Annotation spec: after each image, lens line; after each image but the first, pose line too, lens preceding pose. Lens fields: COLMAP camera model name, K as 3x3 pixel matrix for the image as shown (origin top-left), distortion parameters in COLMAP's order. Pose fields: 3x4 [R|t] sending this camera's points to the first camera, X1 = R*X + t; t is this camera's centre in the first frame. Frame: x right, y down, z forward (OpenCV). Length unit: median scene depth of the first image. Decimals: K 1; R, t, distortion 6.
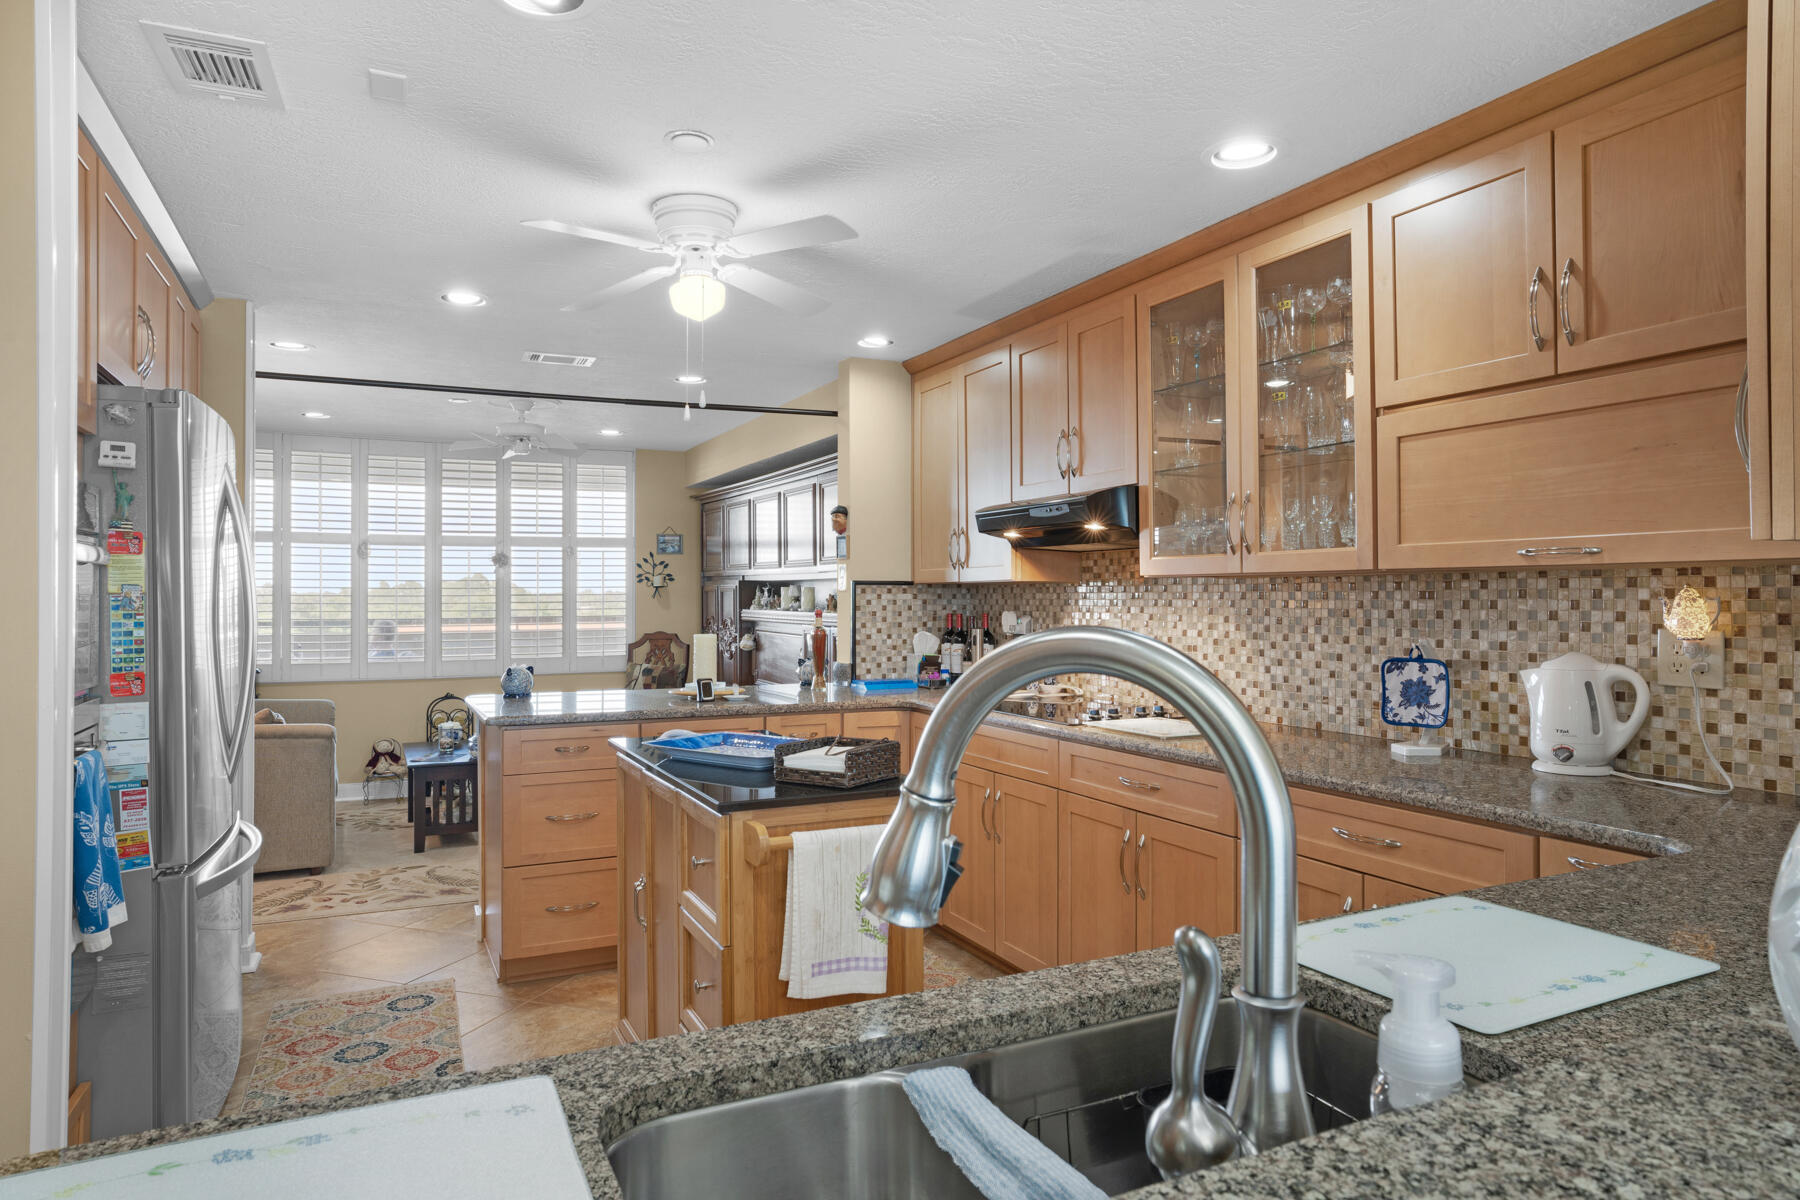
lens RADIAL K [[1098.7, 0, 909.6], [0, 1098.7, 579.0], [0, 0, 1]] dist [-0.006618, 0.001459]
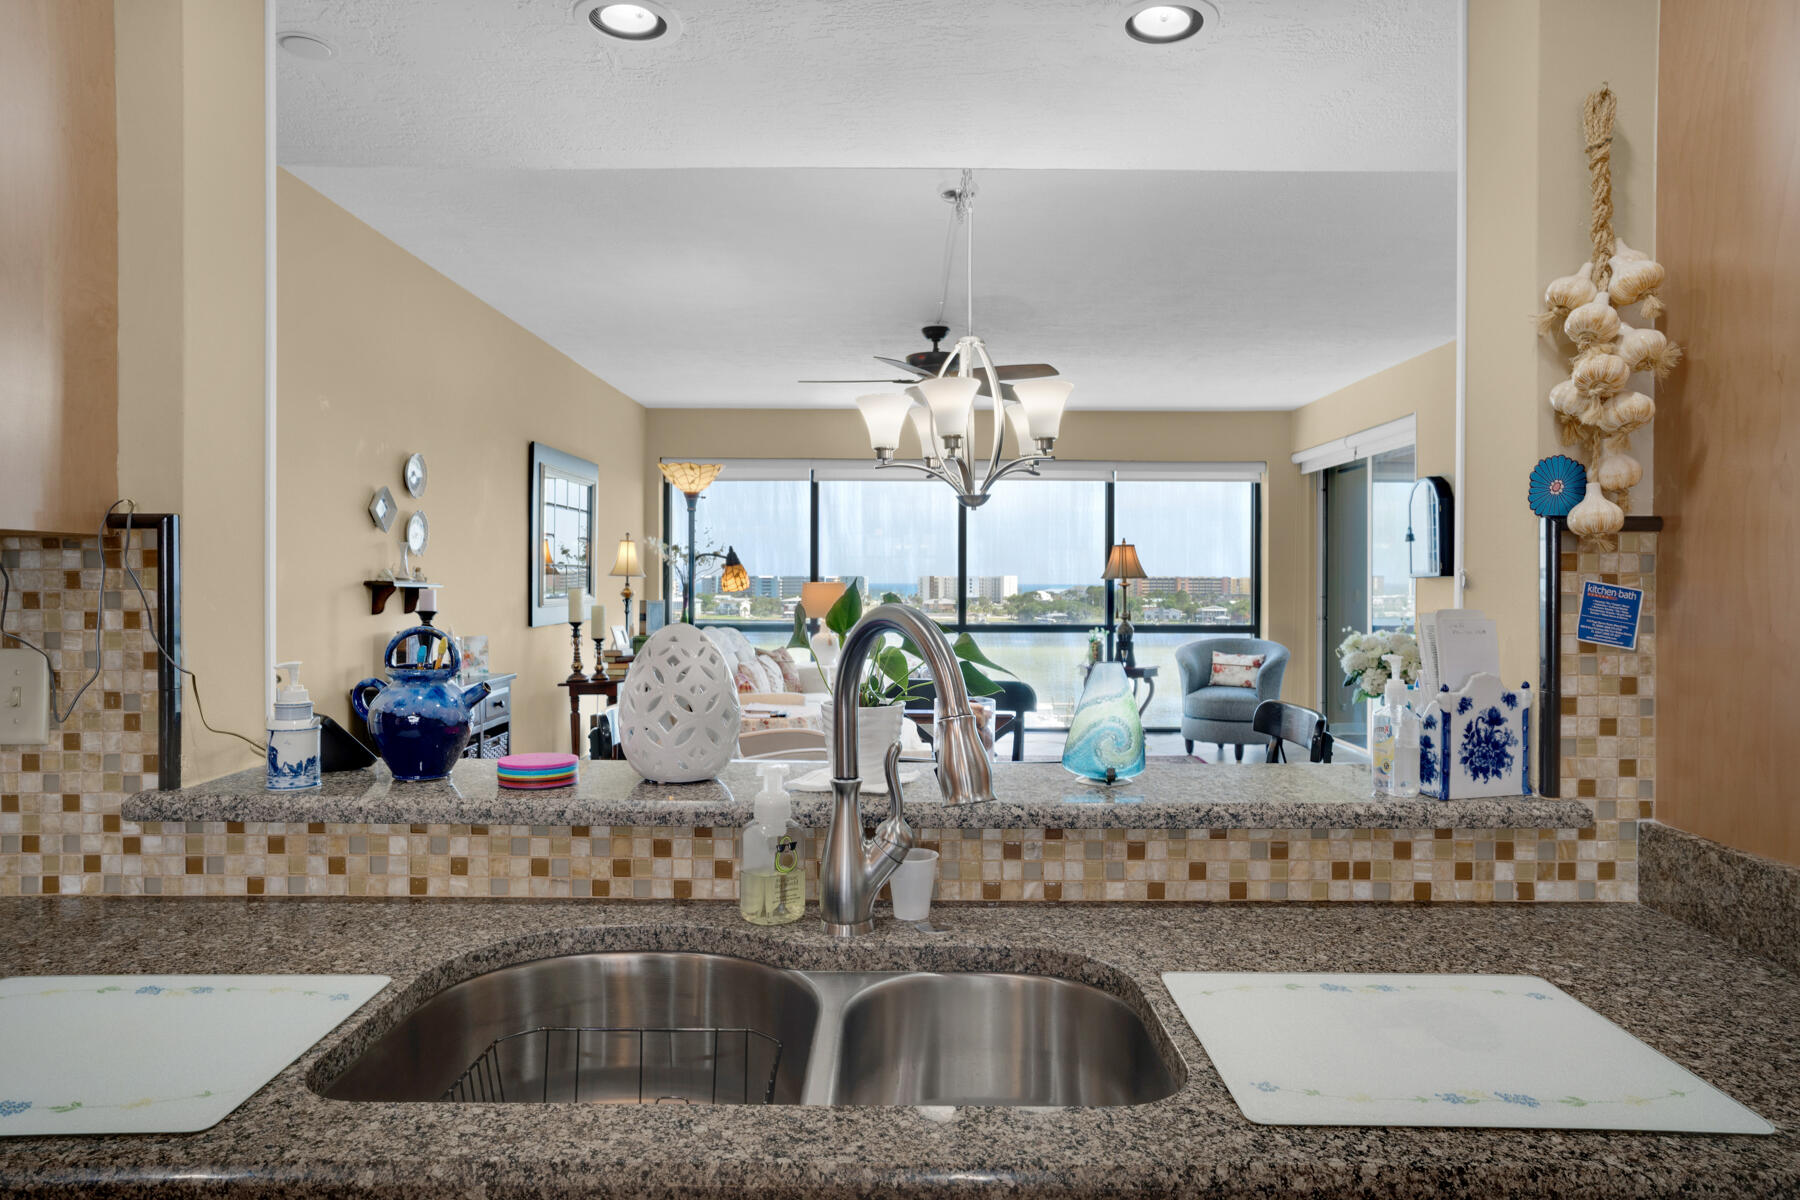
lens RADIAL K [[1088.1, 0, 913.0], [0, 1088.1, 589.4], [0, 0, 1]] dist [0.002353, 0.001400]
pose [[-0.898361, -0.004297, 0.439237, -0.126414], [-0.008141, 0.999943, -0.006868, 0.006834], [-0.439183, -0.009746, -0.898345, 0.517828]]
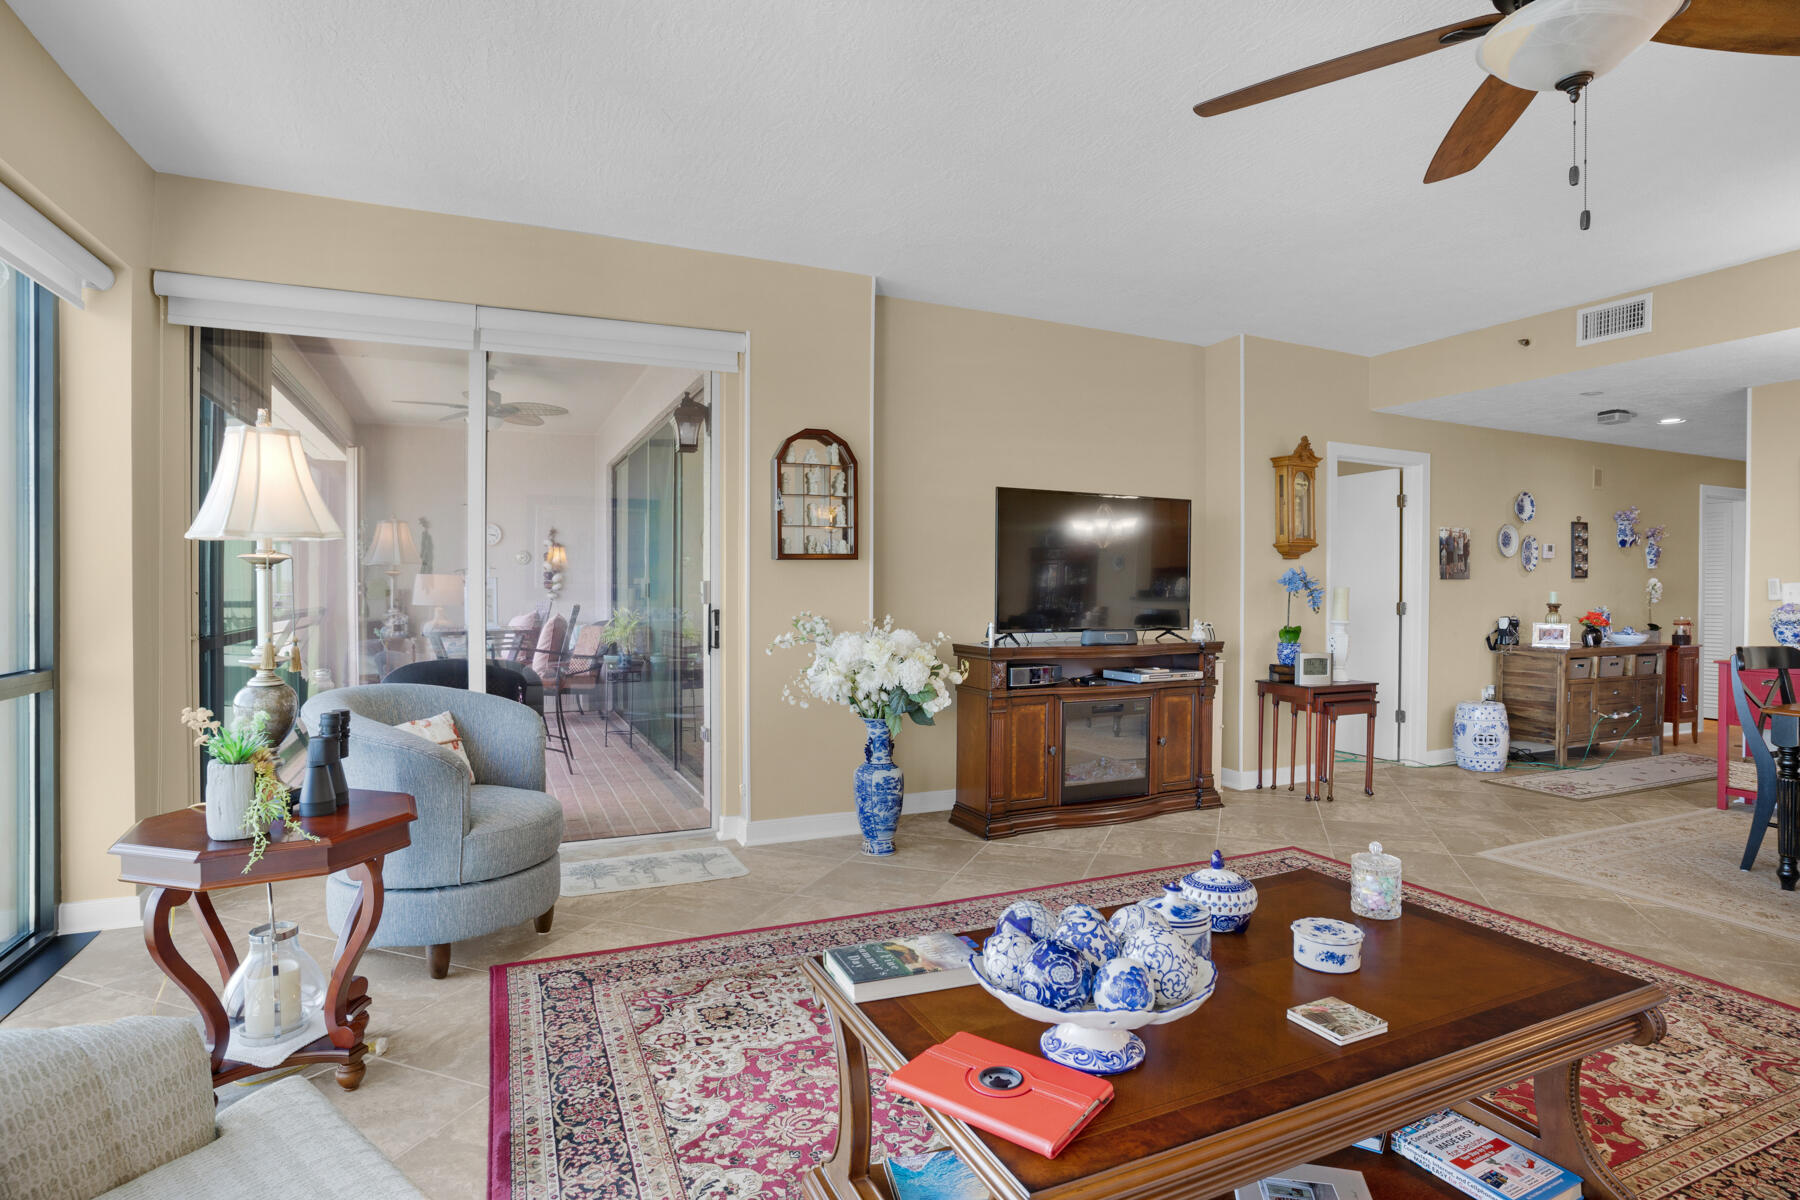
lens RADIAL K [[921.7, 0, 900.0], [0, 921.7, 600.0], [0, 0, 1]] dist [-0.076187, 0.041741]
pose [[-0.034415, 0.016952, -0.999264, 1.190811], [0.012864, 0.999781, 0.016518, 0.000192], [0.999325, -0.012286, -0.034626, -1.502738]]
